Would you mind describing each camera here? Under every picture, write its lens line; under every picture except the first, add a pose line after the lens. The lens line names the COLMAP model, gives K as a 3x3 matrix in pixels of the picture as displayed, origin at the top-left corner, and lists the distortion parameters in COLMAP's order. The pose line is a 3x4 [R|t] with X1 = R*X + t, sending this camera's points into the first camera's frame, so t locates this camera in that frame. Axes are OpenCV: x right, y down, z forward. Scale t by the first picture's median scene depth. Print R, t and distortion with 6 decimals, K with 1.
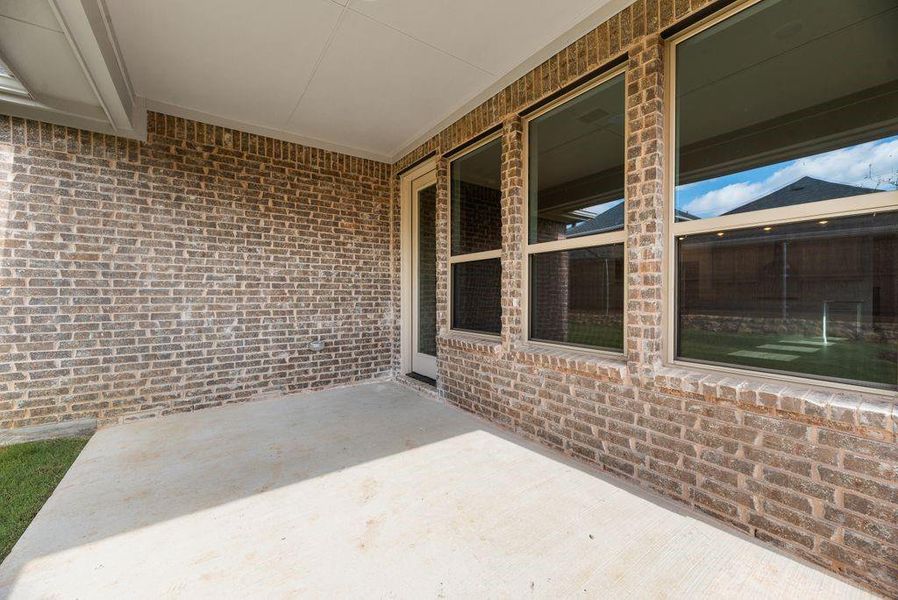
lens RADIAL K [[361.2, 0, 450.7], [0, 361.2, 296.4], [0, 0, 1]] dist [0.000751, 0.000110]
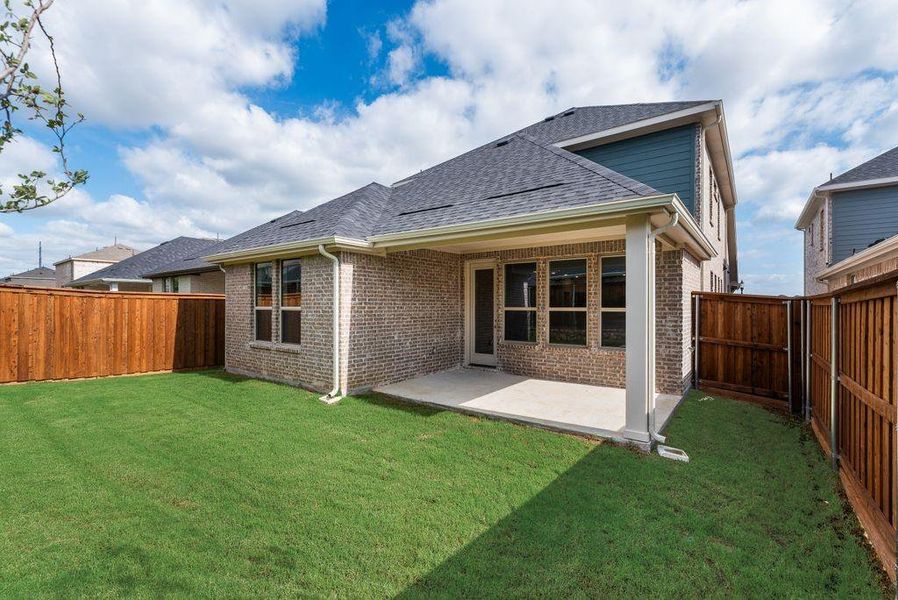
lens RADIAL K [[401.7, 0, 449.0], [0, 401.7, 300.0], [0, 0, 1]] dist [-0.000191, -0.000067]
pose [[0.953056, 0.003600, 0.302773, -1.309997], [0.000658, 0.999902, -0.013961, -0.148406], [-0.302794, 0.013505, 0.952960, -1.511526]]
